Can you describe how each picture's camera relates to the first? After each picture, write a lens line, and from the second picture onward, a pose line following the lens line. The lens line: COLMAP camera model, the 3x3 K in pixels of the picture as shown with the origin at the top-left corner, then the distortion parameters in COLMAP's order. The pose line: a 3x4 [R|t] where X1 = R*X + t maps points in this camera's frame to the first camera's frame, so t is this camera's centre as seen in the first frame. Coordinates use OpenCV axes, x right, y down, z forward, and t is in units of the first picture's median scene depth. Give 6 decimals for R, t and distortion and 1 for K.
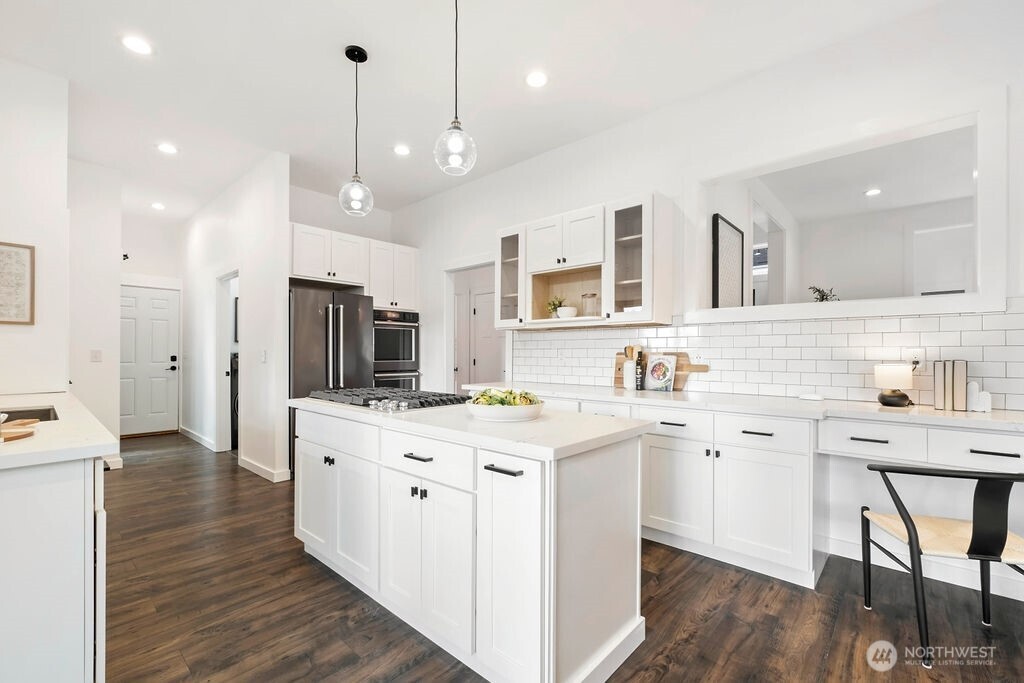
lens RADIAL K [[442.4, 0, 513.7], [0, 442.4, 343.6], [0, 0, 1]] dist [0.001760, 0.000341]
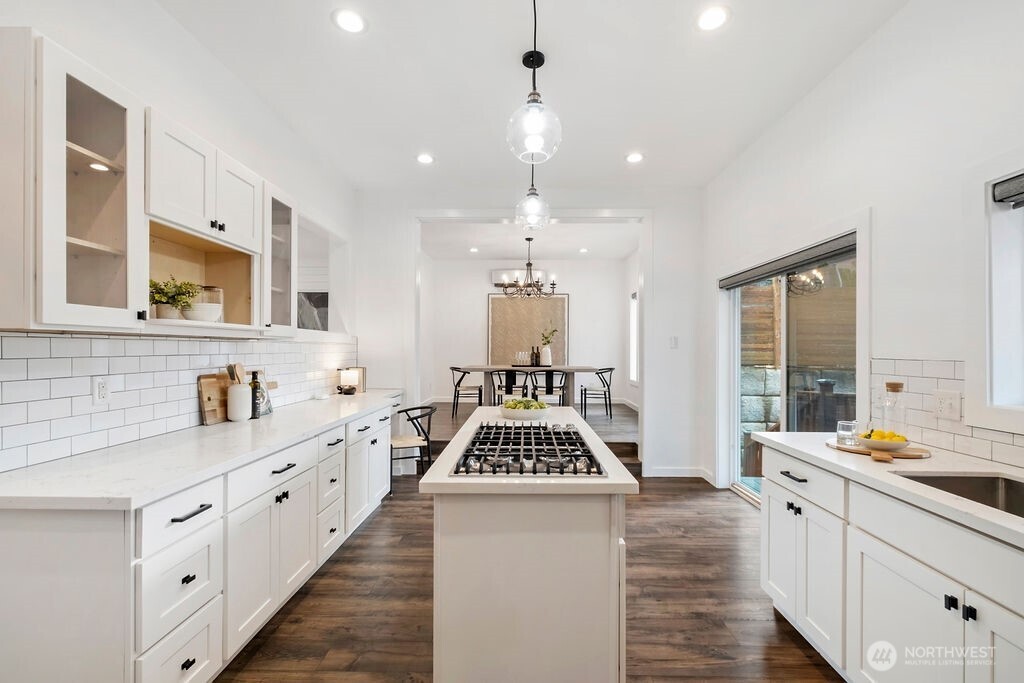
lens RADIAL K [[439.2, 0, 518.9], [0, 439.2, 351.8], [0, 0, 1]] dist [0.003043, 0.000288]
pose [[-0.660512, -0.007509, 0.750778, -0.653018], [-0.022460, 0.999700, -0.009761, -0.022446], [-0.750479, -0.023310, -0.660483, 1.173740]]
